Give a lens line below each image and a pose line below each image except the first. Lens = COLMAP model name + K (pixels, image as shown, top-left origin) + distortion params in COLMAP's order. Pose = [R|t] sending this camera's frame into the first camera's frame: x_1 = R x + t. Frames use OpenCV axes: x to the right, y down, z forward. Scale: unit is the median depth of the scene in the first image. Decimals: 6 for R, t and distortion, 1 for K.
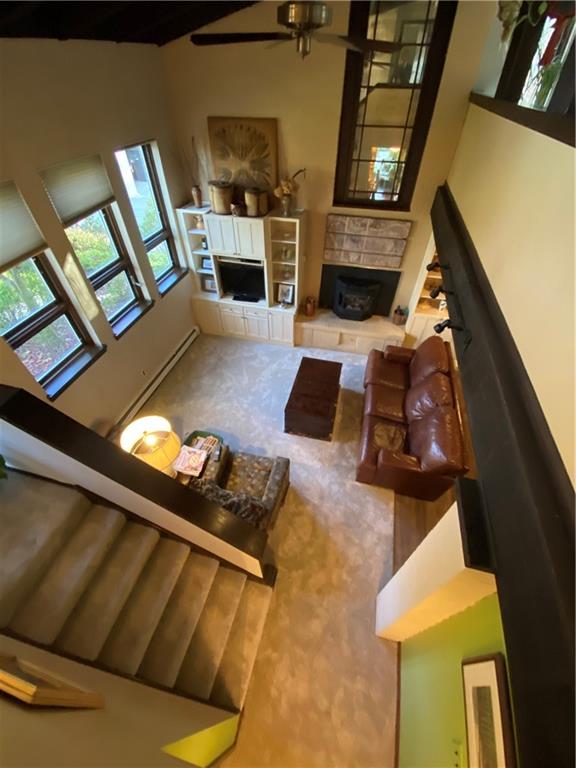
lens RADIAL K [[305.7, 0, 285.5], [0, 305.7, 383.9], [0, 0, 1]] dist [0.042049, -0.038886]
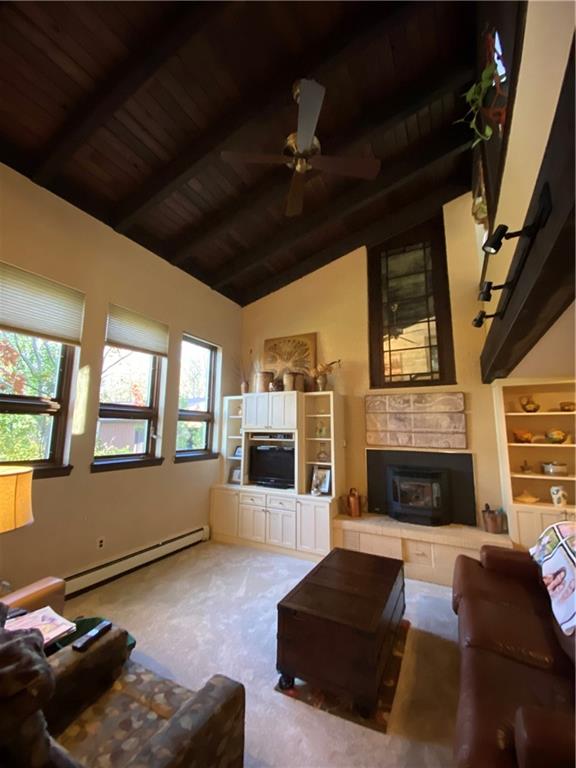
lens RADIAL K [[309.0, 0, 285.8], [0, 309.0, 384.5], [0, 0, 1]] dist [0.023862, -0.021342]
pose [[0.973274, -0.020102, -0.228765, 0.111907], [-0.173372, 0.588944, -0.789359, 0.232048], [0.150597, 0.807924, 0.569719, 0.370016]]
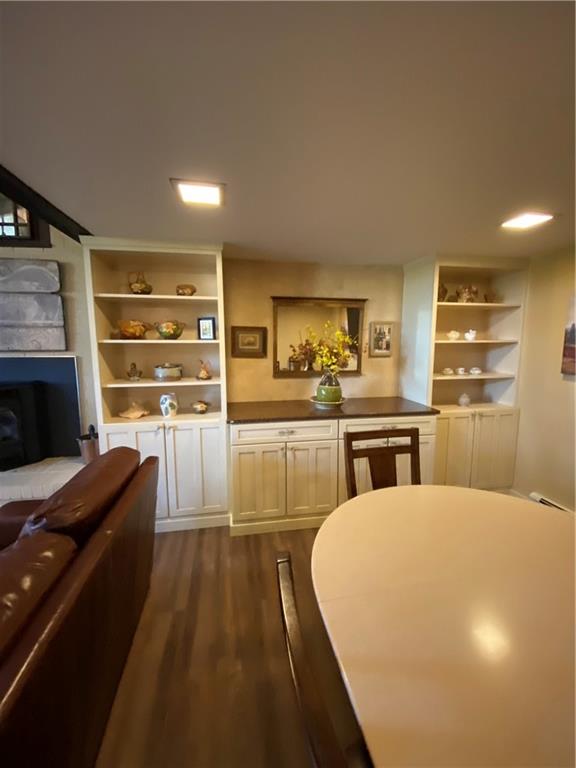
lens RADIAL K [[305.7, 0, 285.5], [0, 305.7, 383.9], [0, 0, 1]] dist [0.042049, -0.038886]
pose [[0.909584, -0.051635, 0.412299, 0.501447], [0.292525, 0.784271, -0.547128, 0.057909], [-0.295104, 0.618266, 0.728464, 0.572259]]
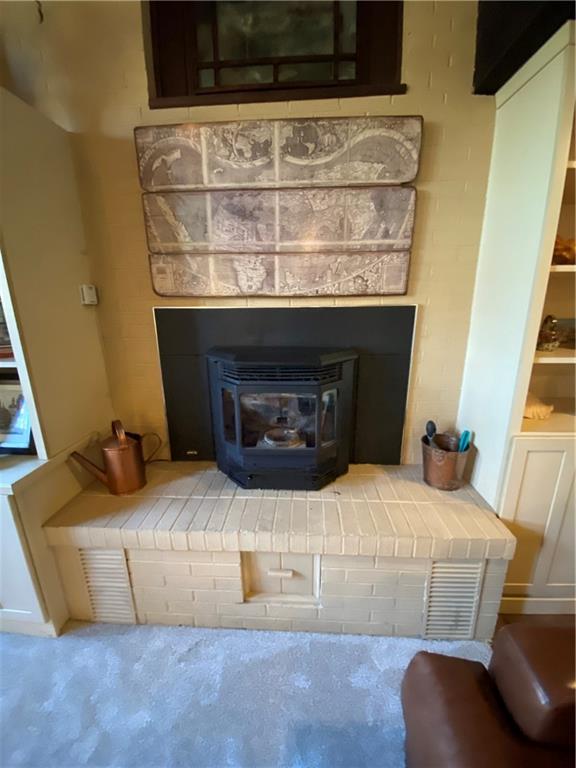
lens RADIAL K [[305.7, 0, 285.5], [0, 305.7, 383.9], [0, 0, 1]] dist [0.042049, -0.038886]
pose [[0.982634, -0.056439, 0.176760, 0.204459], [0.139210, 0.854068, -0.501188, -0.175079], [-0.122679, 0.517091, 0.847093, 0.836678]]
